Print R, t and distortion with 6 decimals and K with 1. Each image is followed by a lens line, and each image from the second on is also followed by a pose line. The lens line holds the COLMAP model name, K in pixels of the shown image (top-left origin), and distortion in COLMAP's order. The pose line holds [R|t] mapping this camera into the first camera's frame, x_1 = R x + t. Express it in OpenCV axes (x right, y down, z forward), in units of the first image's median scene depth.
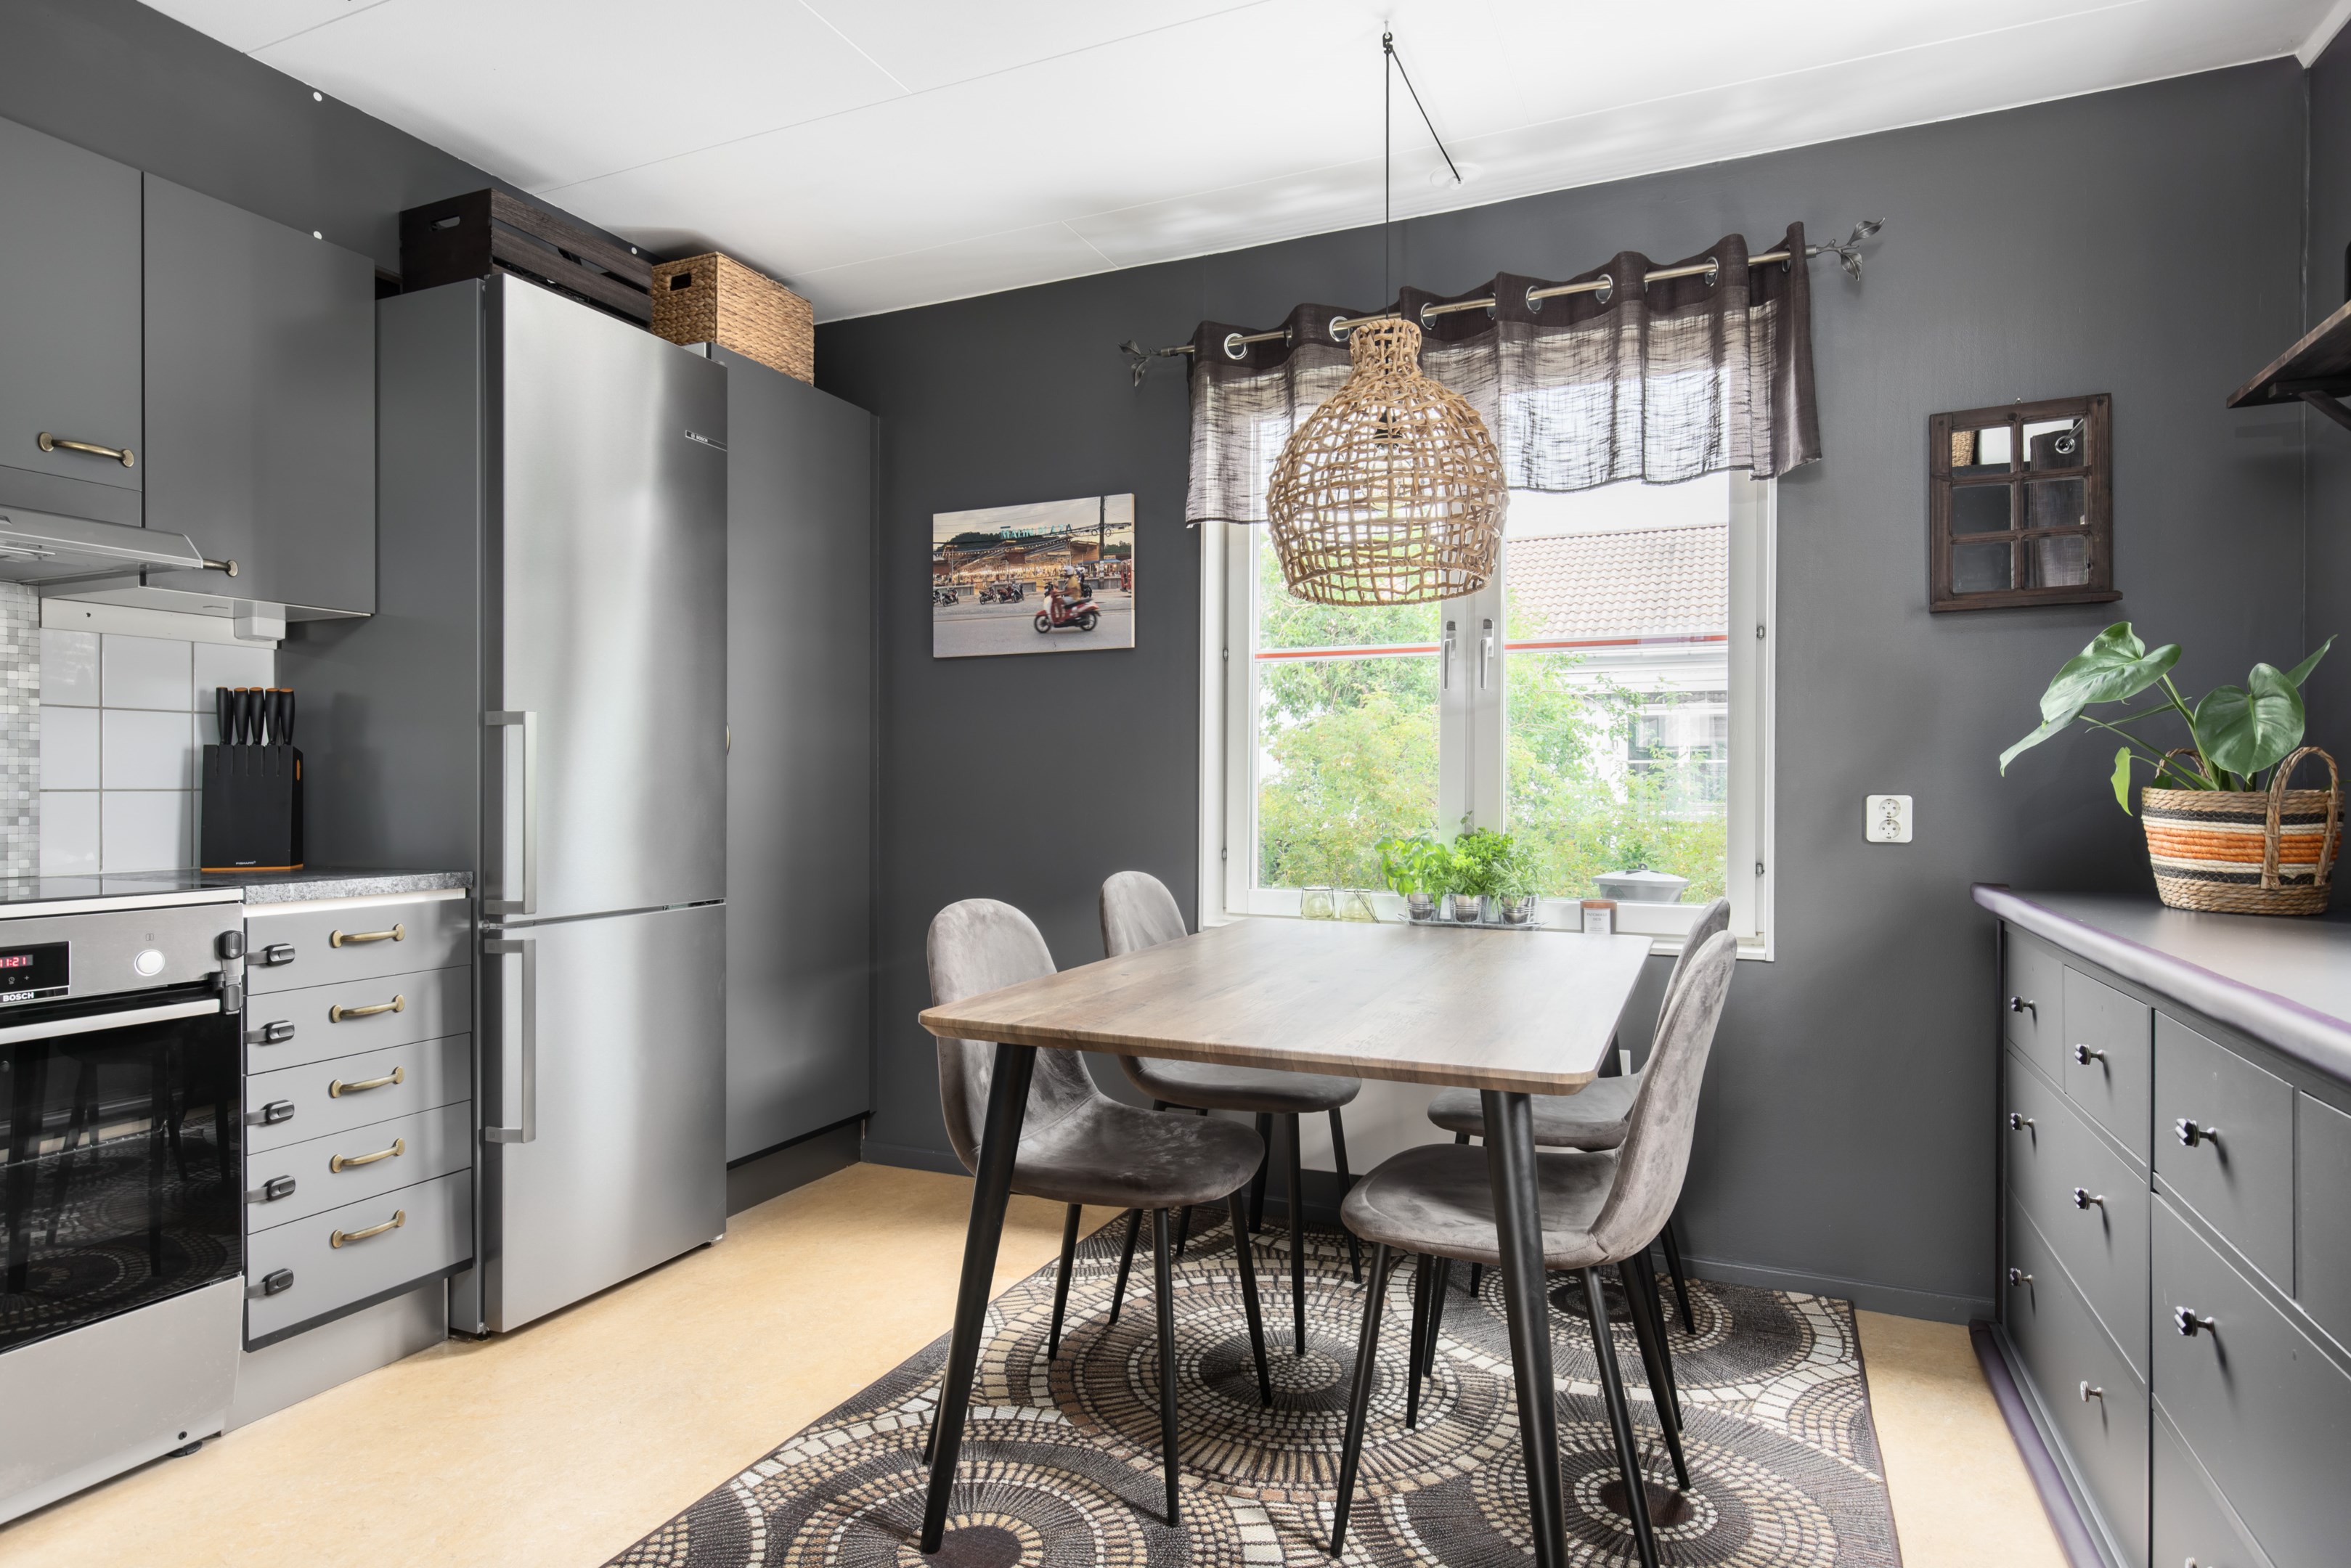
lens RADIAL K [[1267.9, 0, 1175.5], [0, 1267.9, 784.0], [0, 0, 1]] dist [0.003455, 0.000031]
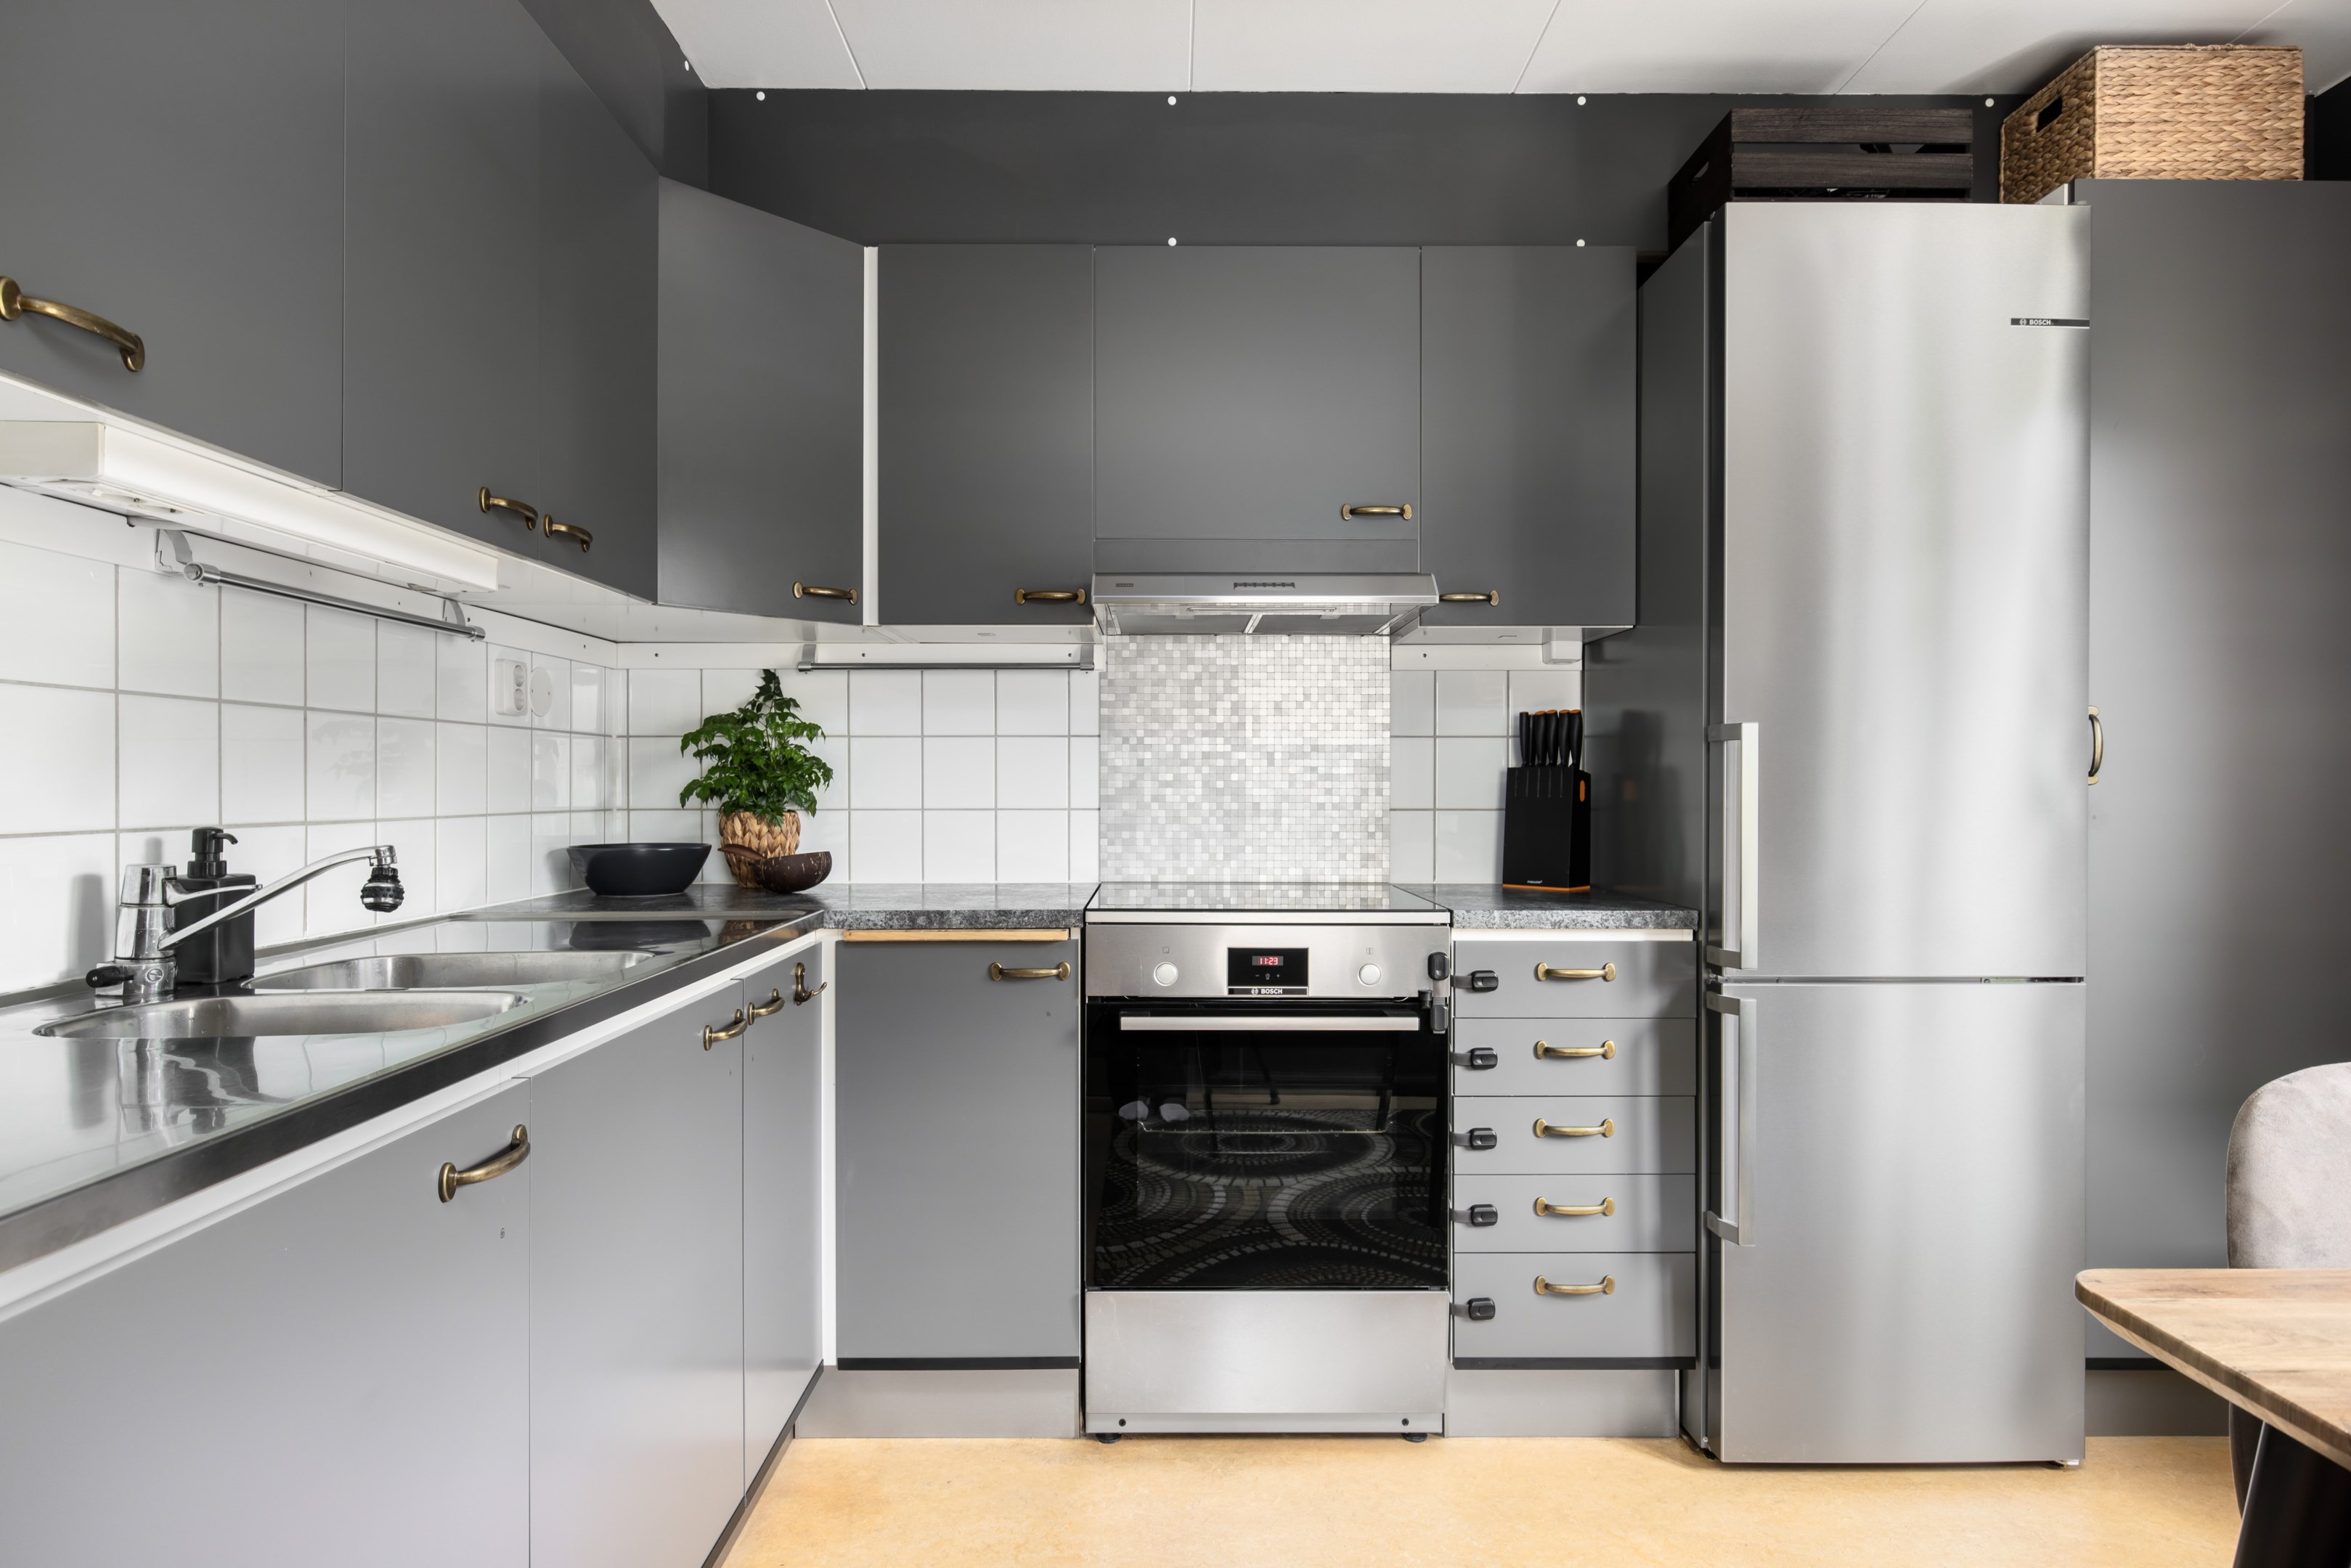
lens RADIAL K [[1285.3, 0, 1180.2], [0, 1285.3, 787.3], [0, 0, 1]] dist [0.007122, -0.001368]
pose [[0.414326, 0.003531, -0.910121, 0.114026], [-0.001155, 0.999994, 0.003354, -0.020861], [0.910128, -0.000338, 0.414328, 0.366723]]
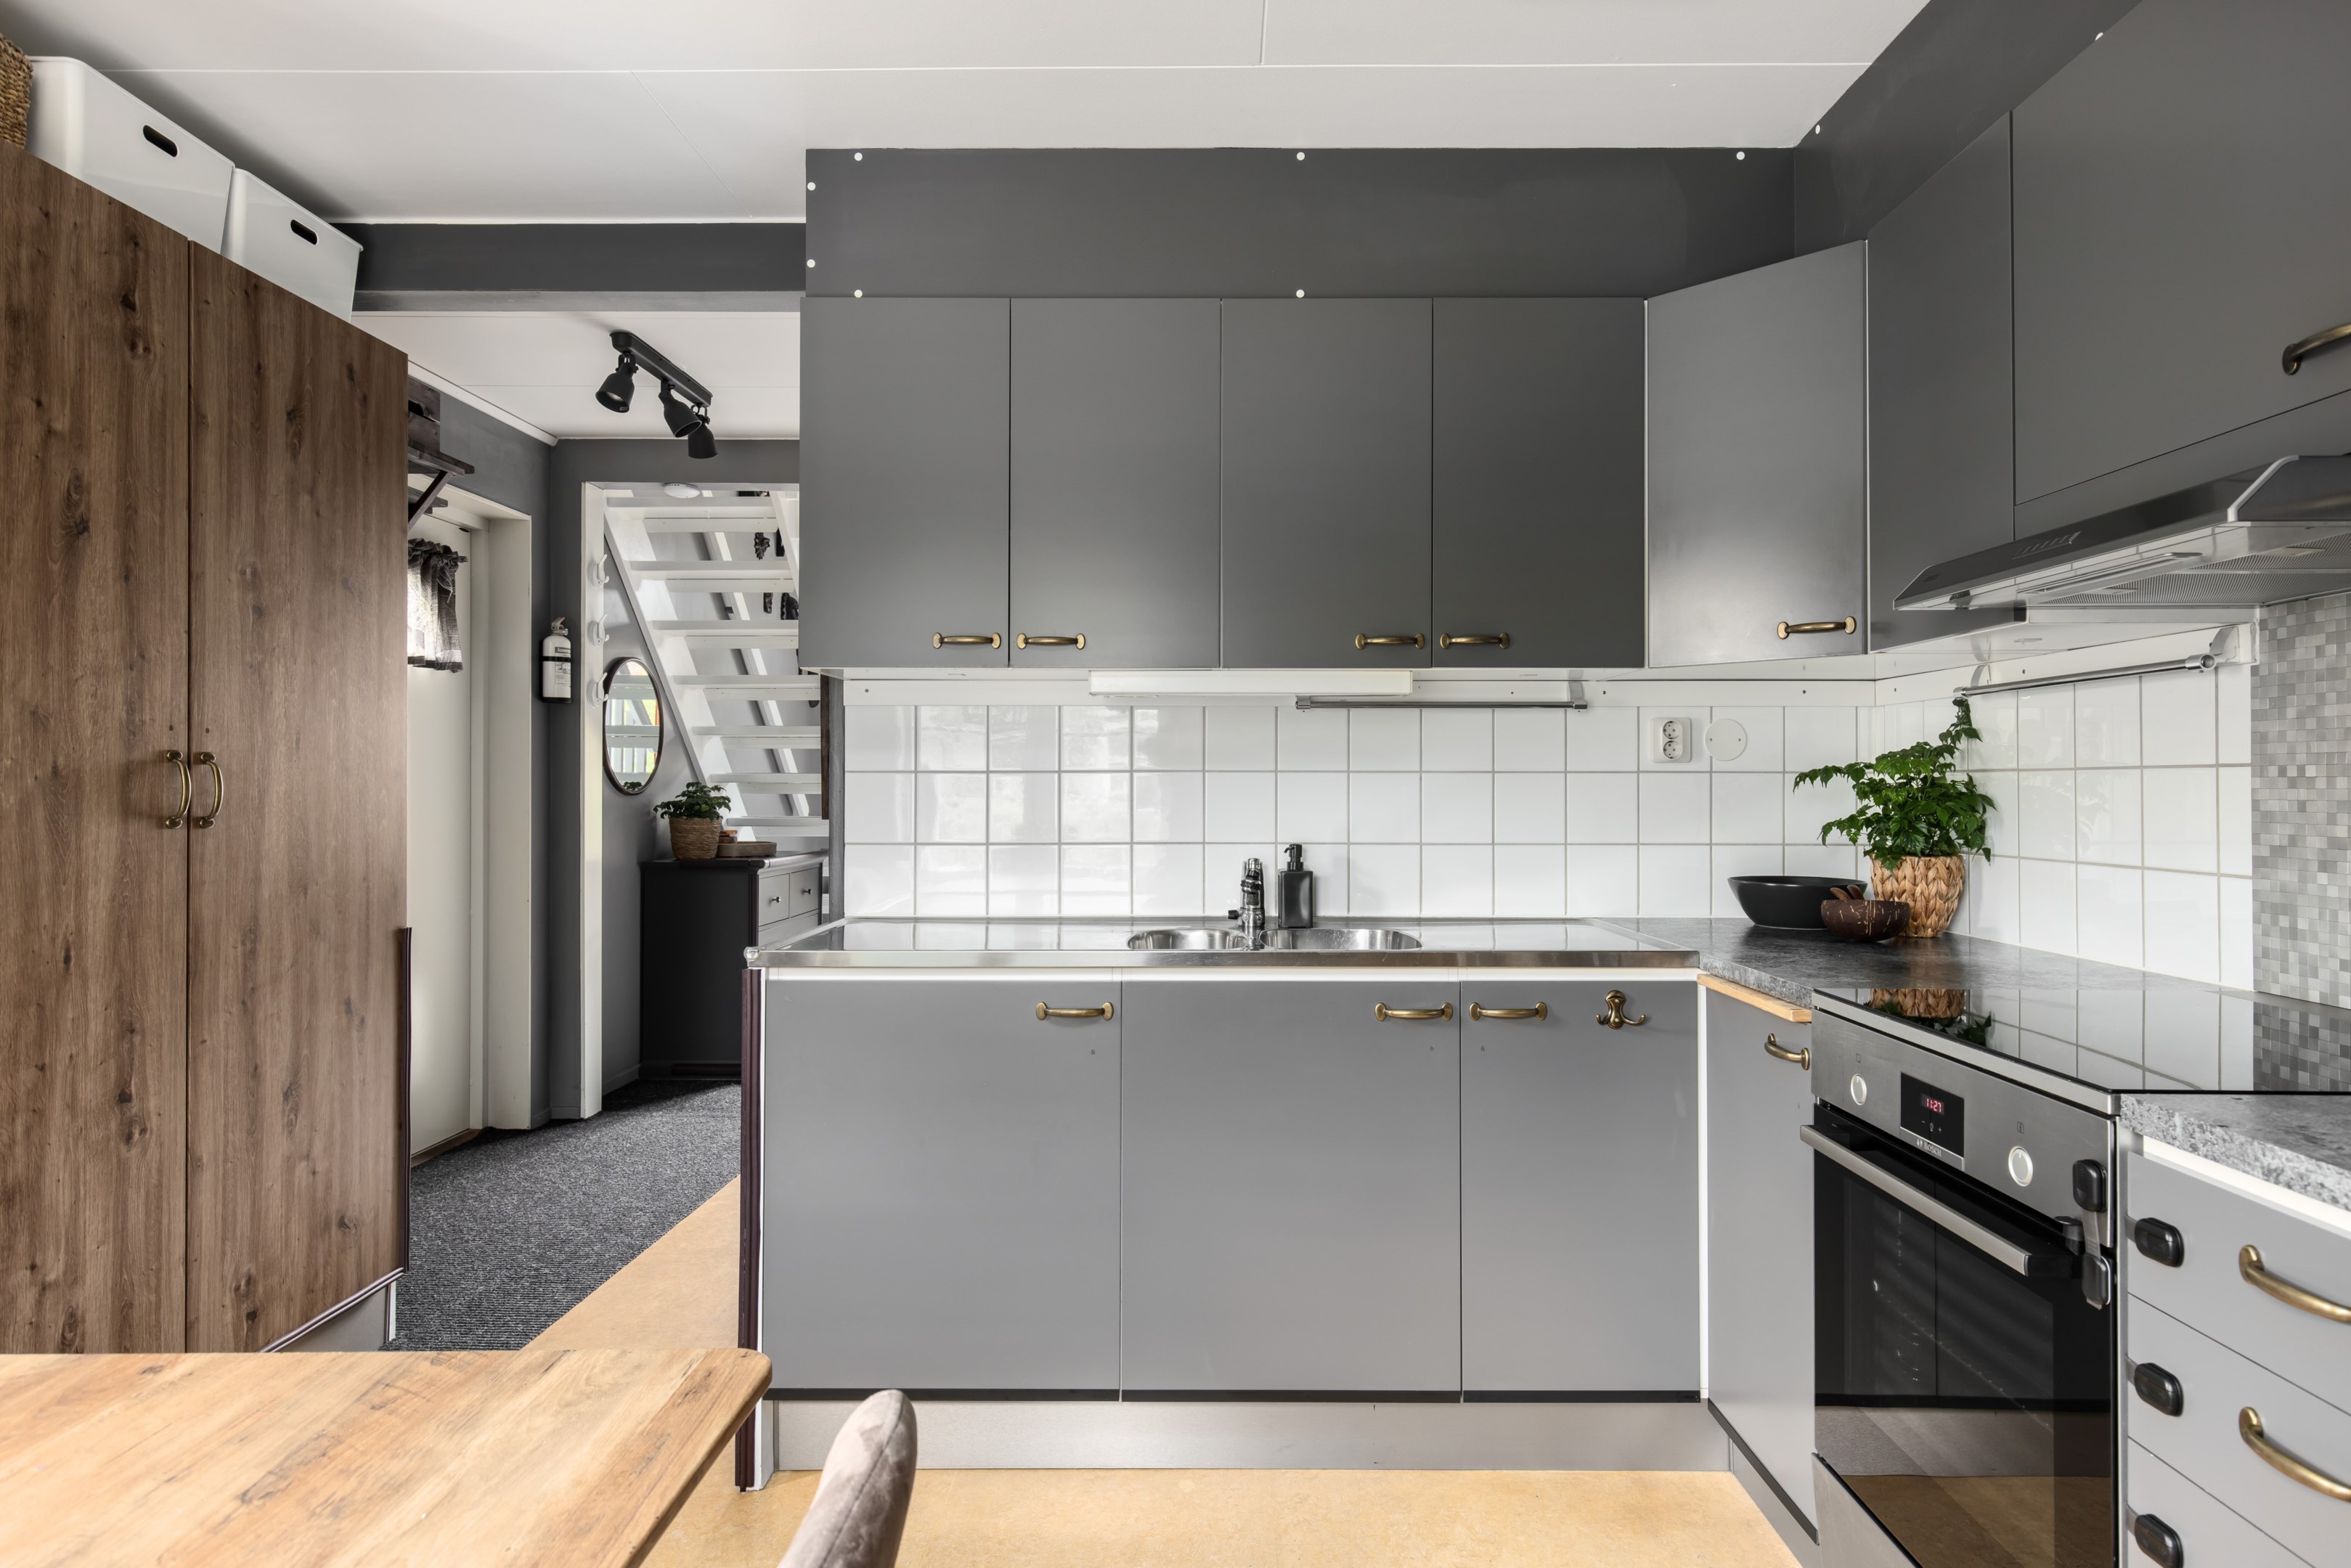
lens RADIAL K [[1311.9, 0, 1174.4], [0, 1311.9, 774.1], [0, 0, 1]] dist [-0.000900, -0.000498]
pose [[-0.918217, -0.005716, -0.396037, -0.117423], [-0.001957, 0.999949, -0.009895, -0.052338], [0.396073, -0.008310, -0.918181, 1.343768]]
